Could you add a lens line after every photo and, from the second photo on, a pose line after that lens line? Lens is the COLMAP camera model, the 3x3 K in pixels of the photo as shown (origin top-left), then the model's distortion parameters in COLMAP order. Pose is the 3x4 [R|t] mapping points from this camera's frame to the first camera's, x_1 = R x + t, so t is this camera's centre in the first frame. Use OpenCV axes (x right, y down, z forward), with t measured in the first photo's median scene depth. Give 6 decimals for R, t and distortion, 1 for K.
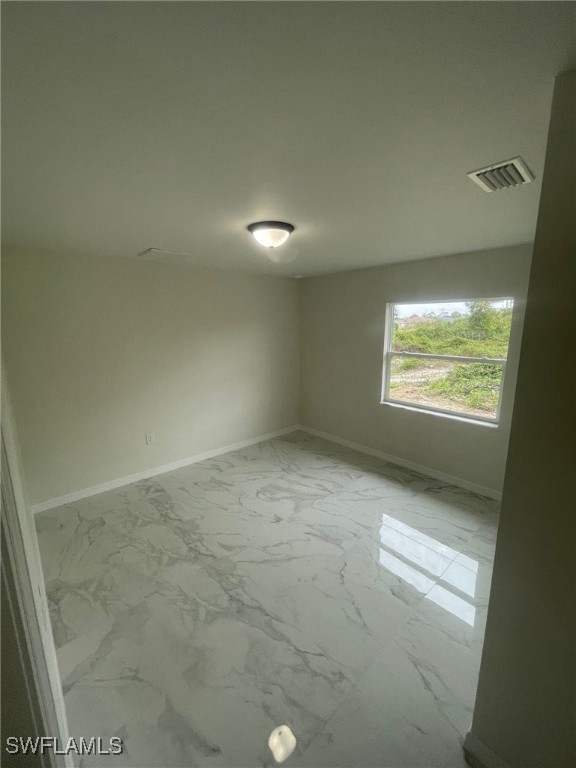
lens RADIAL K [[311.6, 0, 292.1], [0, 311.6, 382.8], [0, 0, 1]] dist [-0.001981, 0.000595]
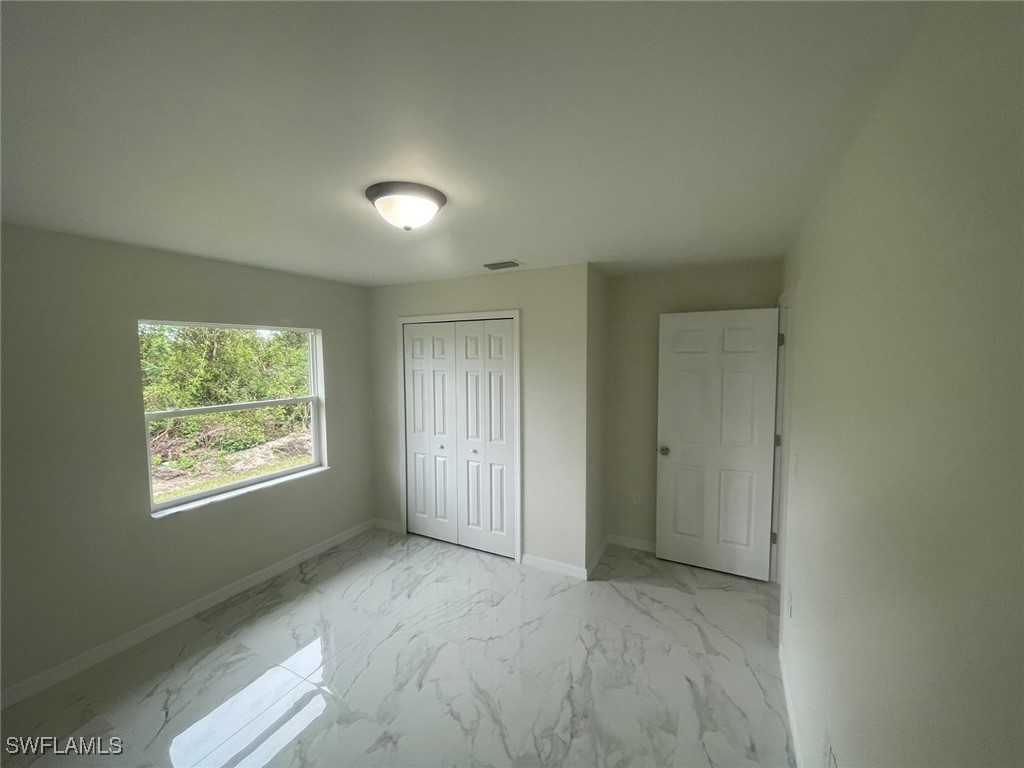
lens RADIAL K [[415.5, 0, 506.8], [0, 415.5, 382.0], [0, 0, 1]] dist [-0.001981, 0.000595]
pose [[-0.338580, -0.057123, 0.939202, -0.845758], [0.185703, 0.974466, 0.126213, -0.204588], [-0.922431, 0.217145, -0.319327, 1.088586]]
